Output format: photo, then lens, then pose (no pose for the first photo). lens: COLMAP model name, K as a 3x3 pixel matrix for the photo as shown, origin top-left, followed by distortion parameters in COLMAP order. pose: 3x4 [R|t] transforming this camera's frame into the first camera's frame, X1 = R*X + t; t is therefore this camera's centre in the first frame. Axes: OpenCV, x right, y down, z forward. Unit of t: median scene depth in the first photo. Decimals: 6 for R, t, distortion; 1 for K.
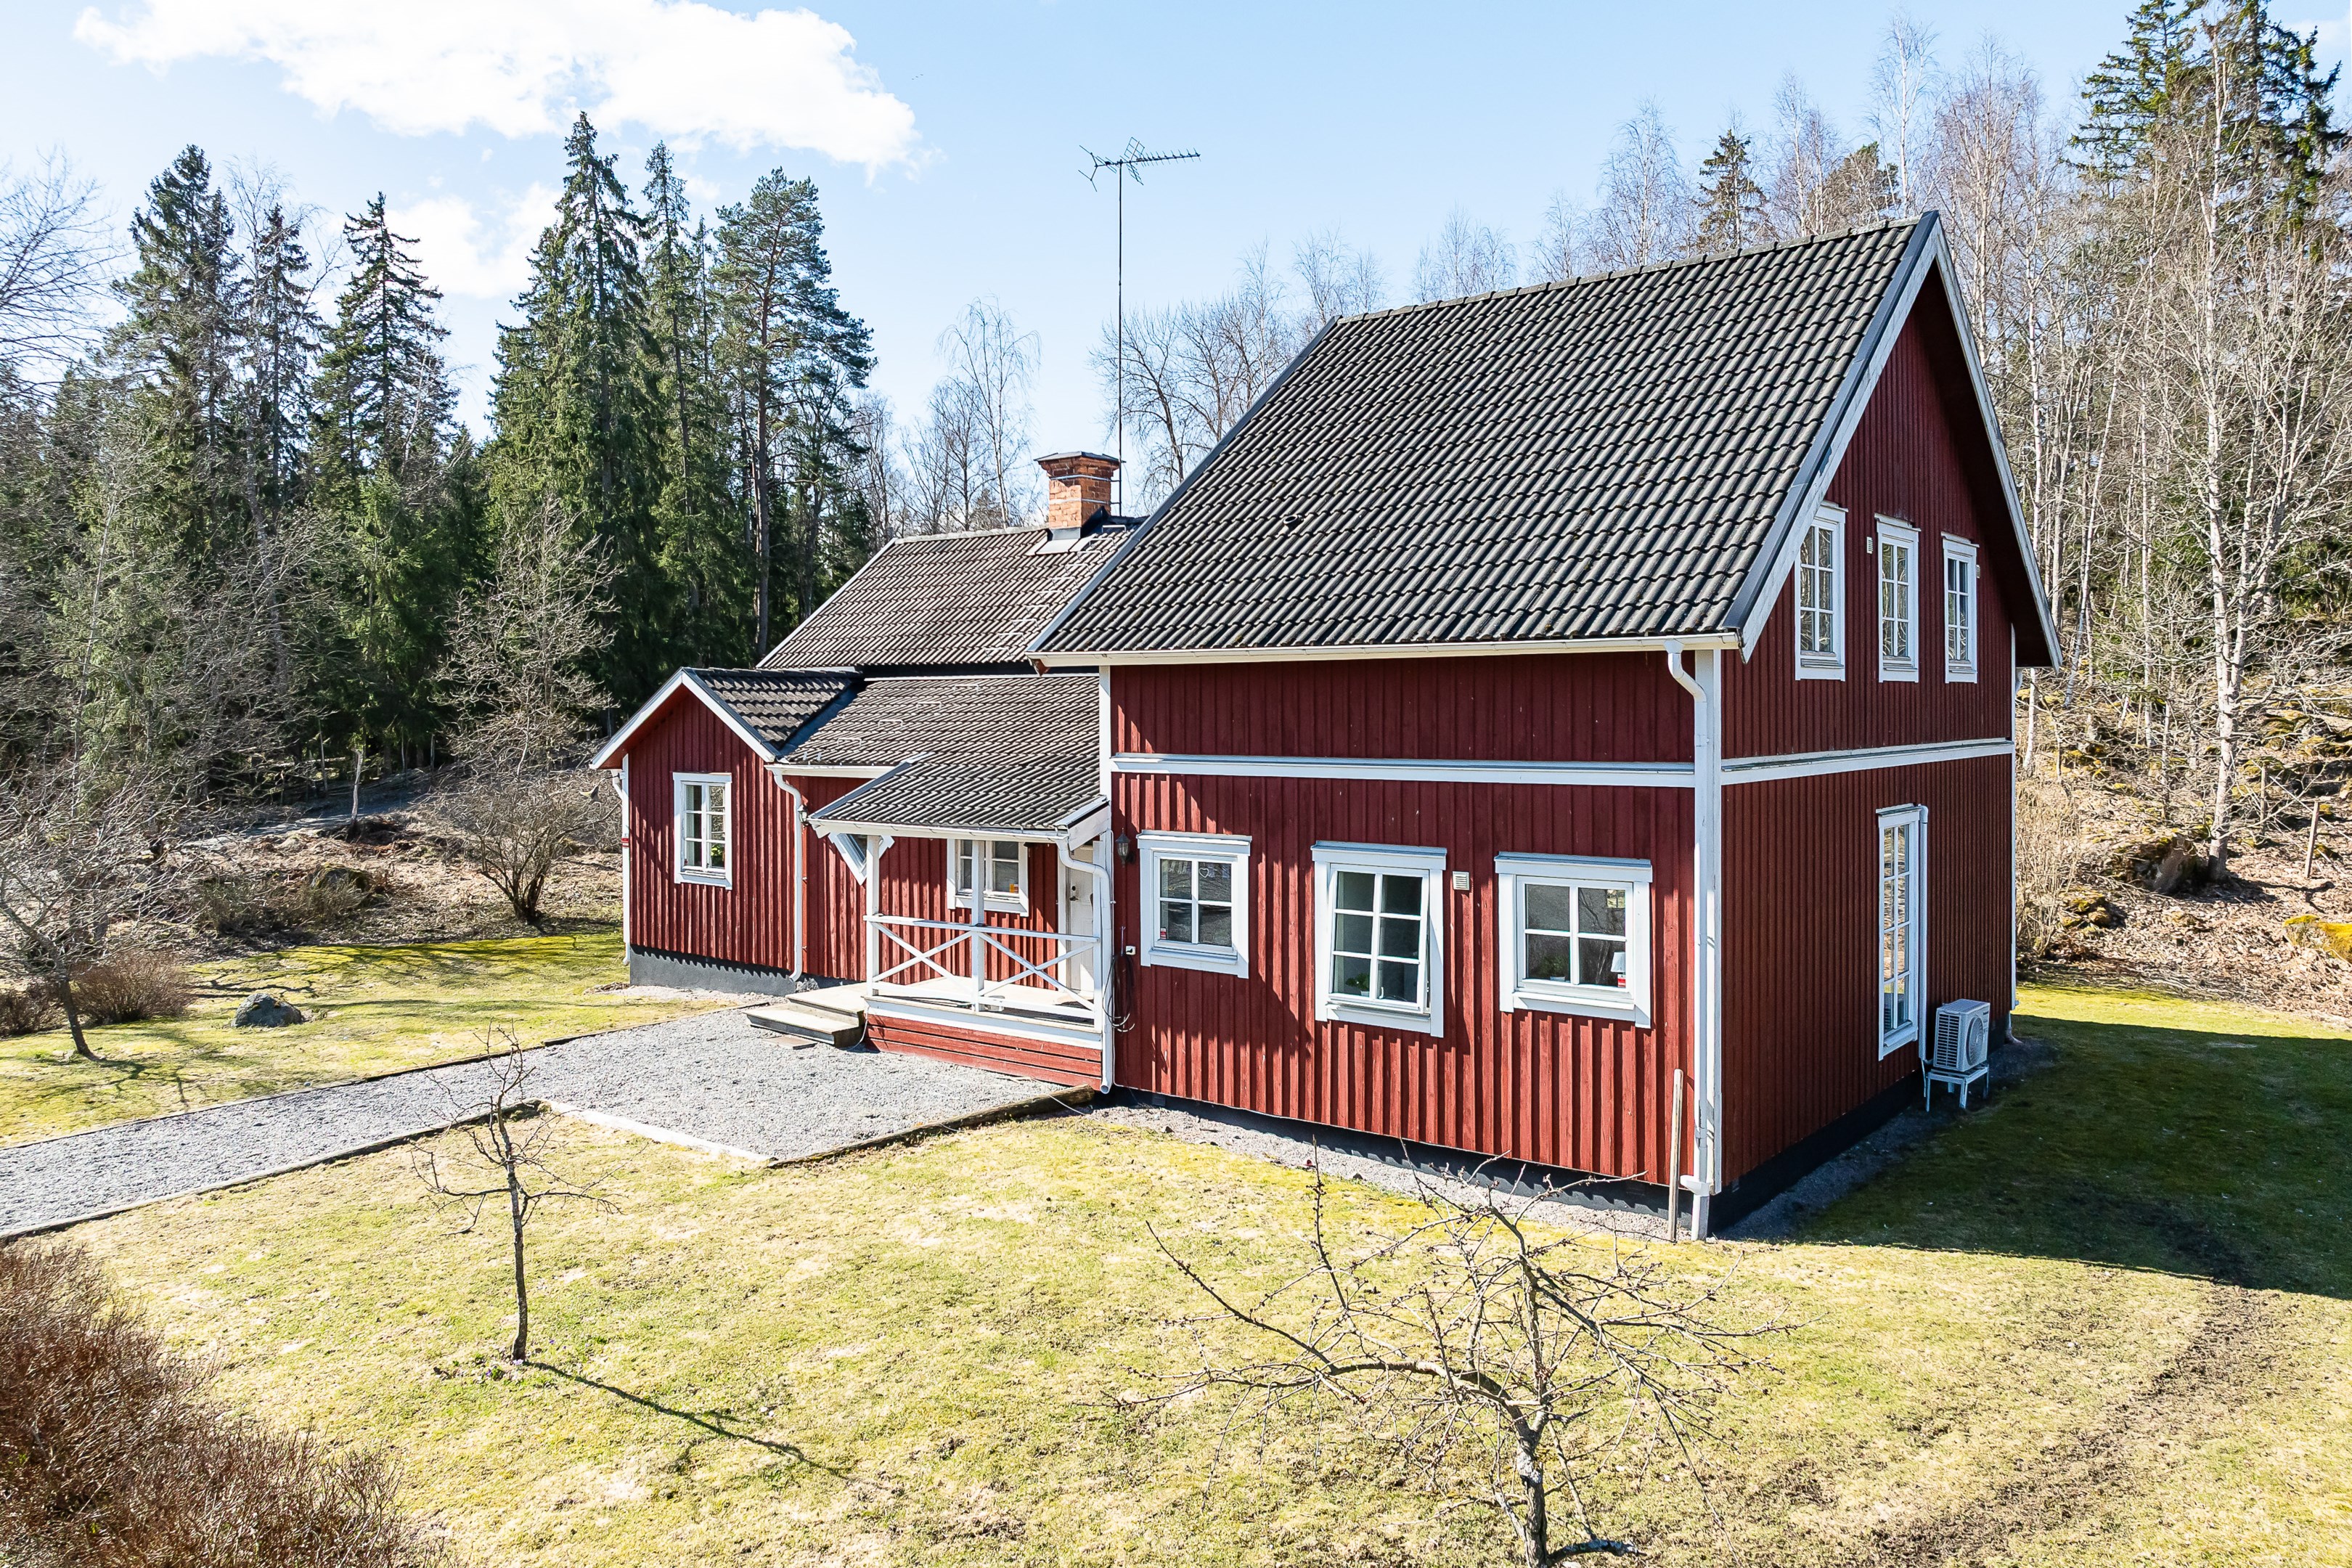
lens RADIAL K [[1705.7, 0, 1173.0], [0, 1705.7, 725.7], [0, 0, 1]] dist [-0.036434, 0.001708]
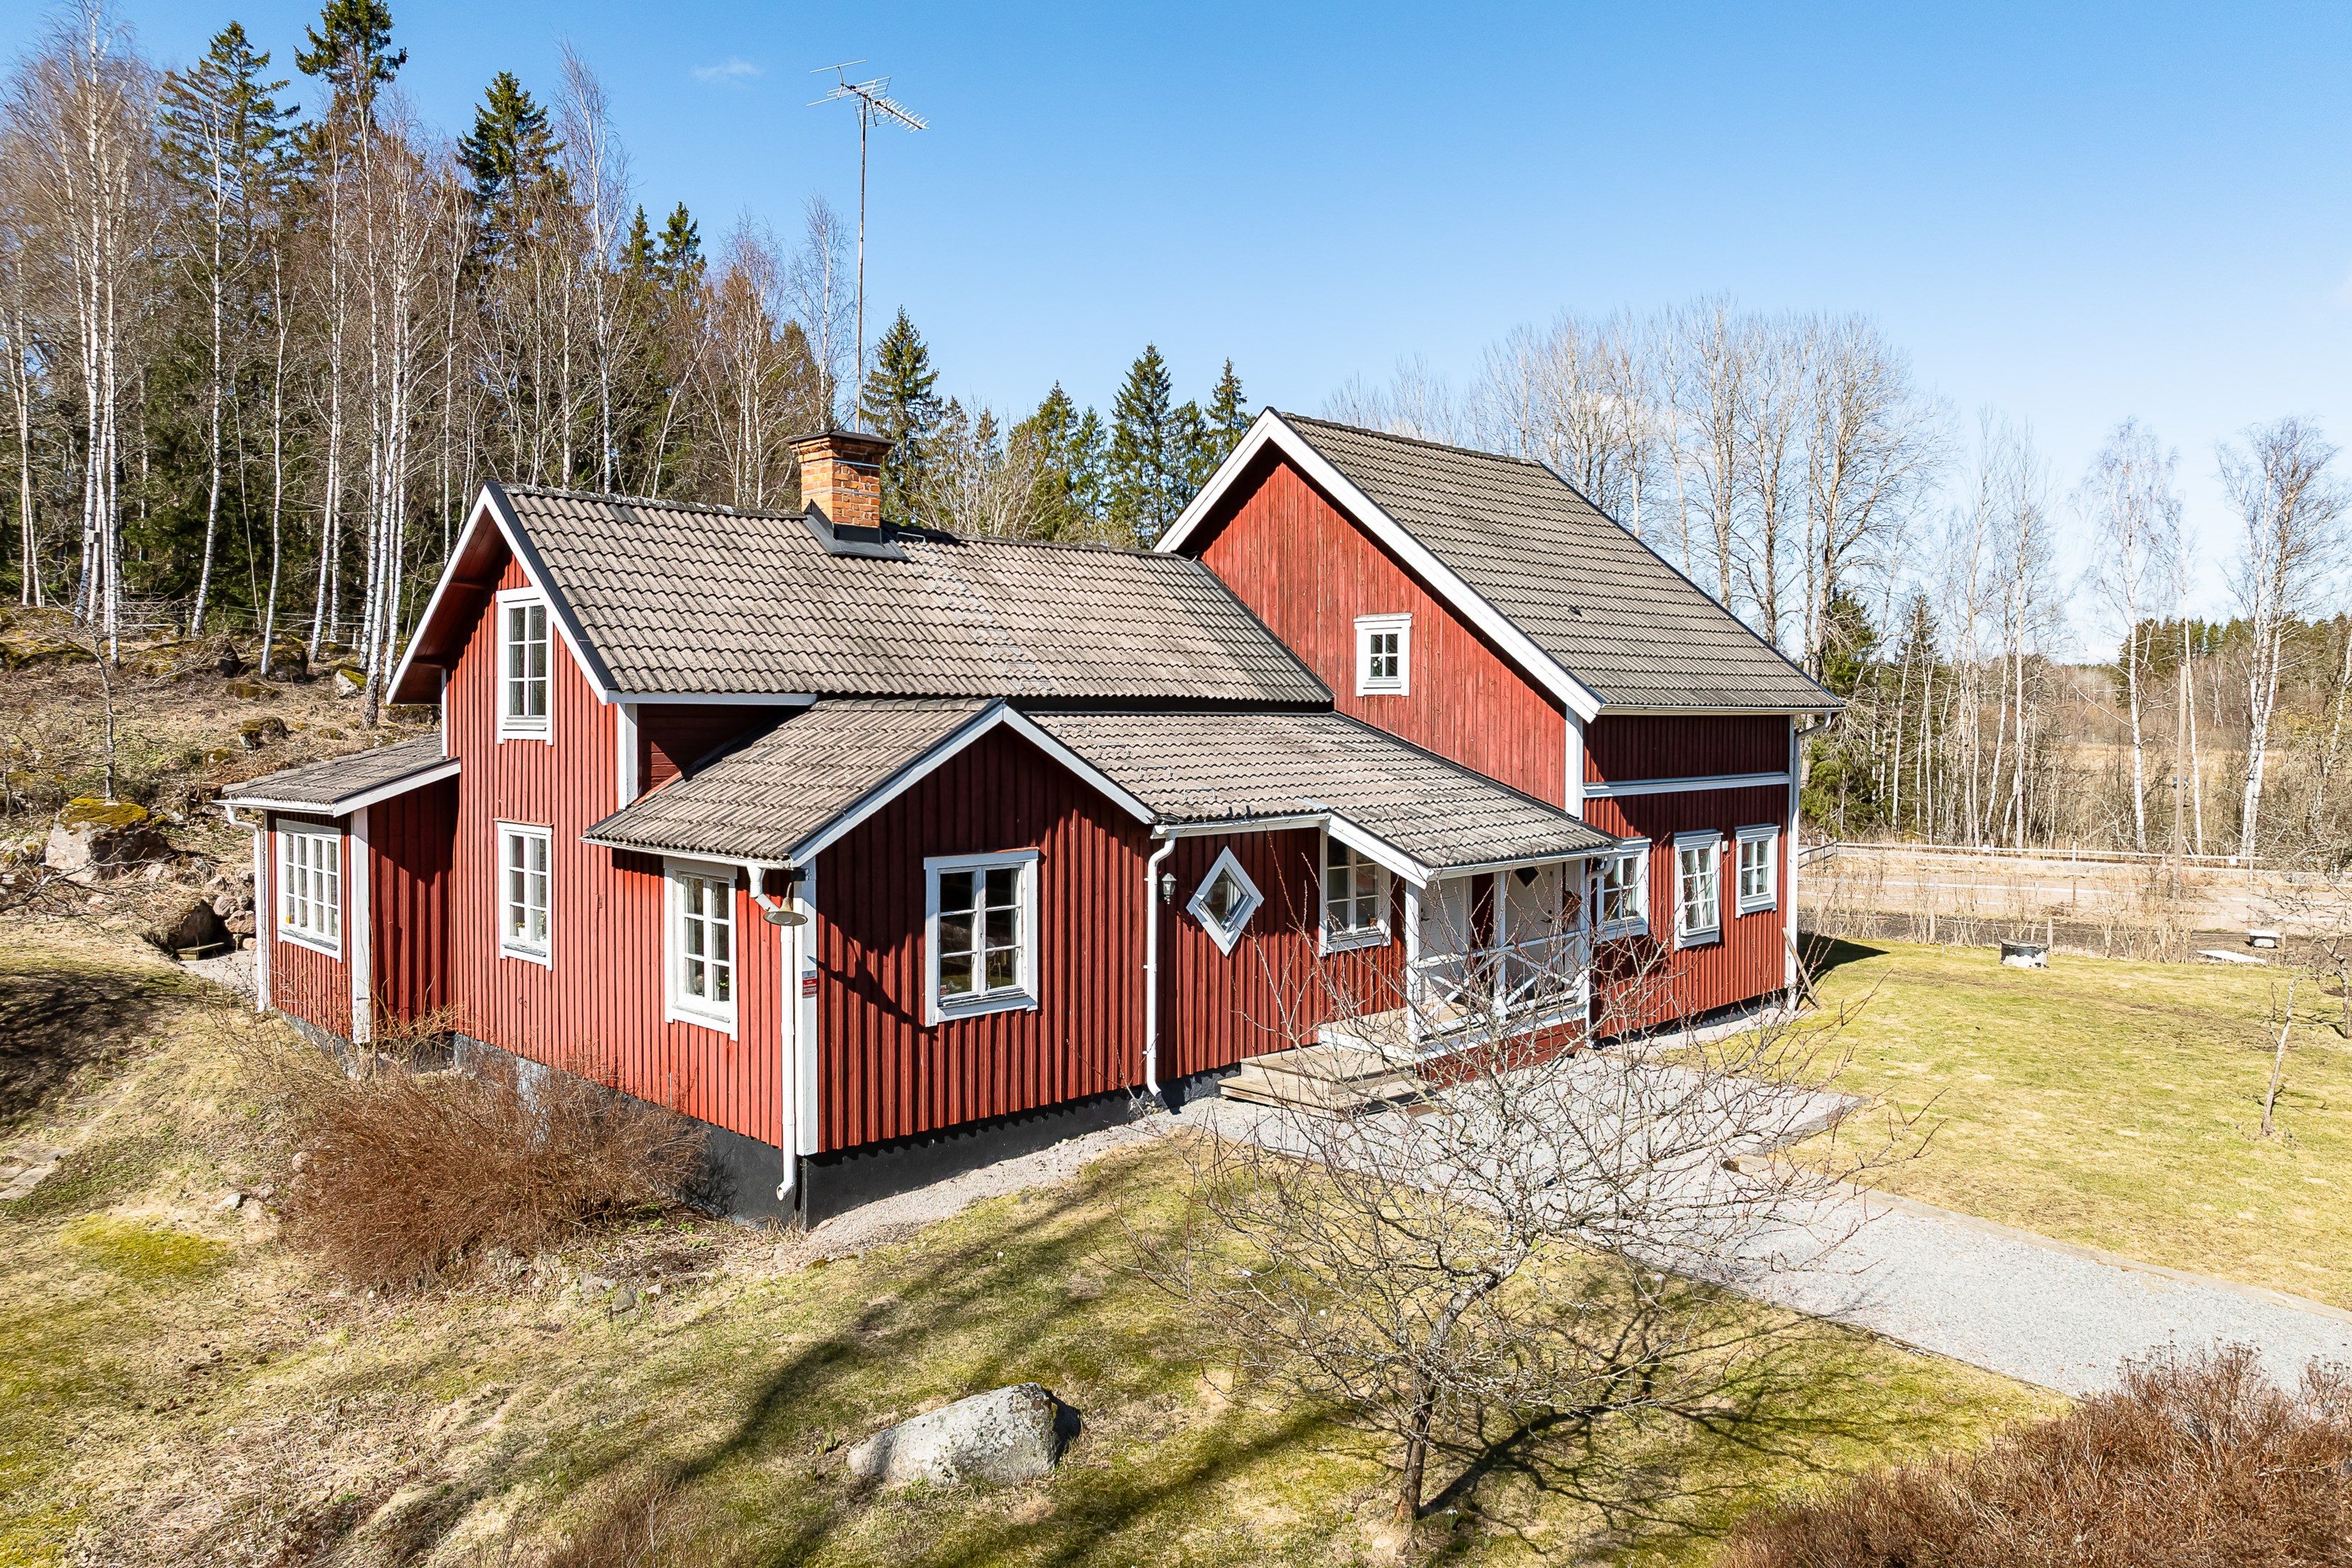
lens RADIAL K [[1646.2, 0, 1206.5], [0, 1646.2, 748.4], [0, 0, 1]] dist [-0.031649, -0.001627]
pose [[0.073861, -0.017517, 0.997115, -1.328771], [0.008393, 0.999821, 0.016943, -0.034806], [-0.997233, 0.007118, 0.073995, 1.235654]]
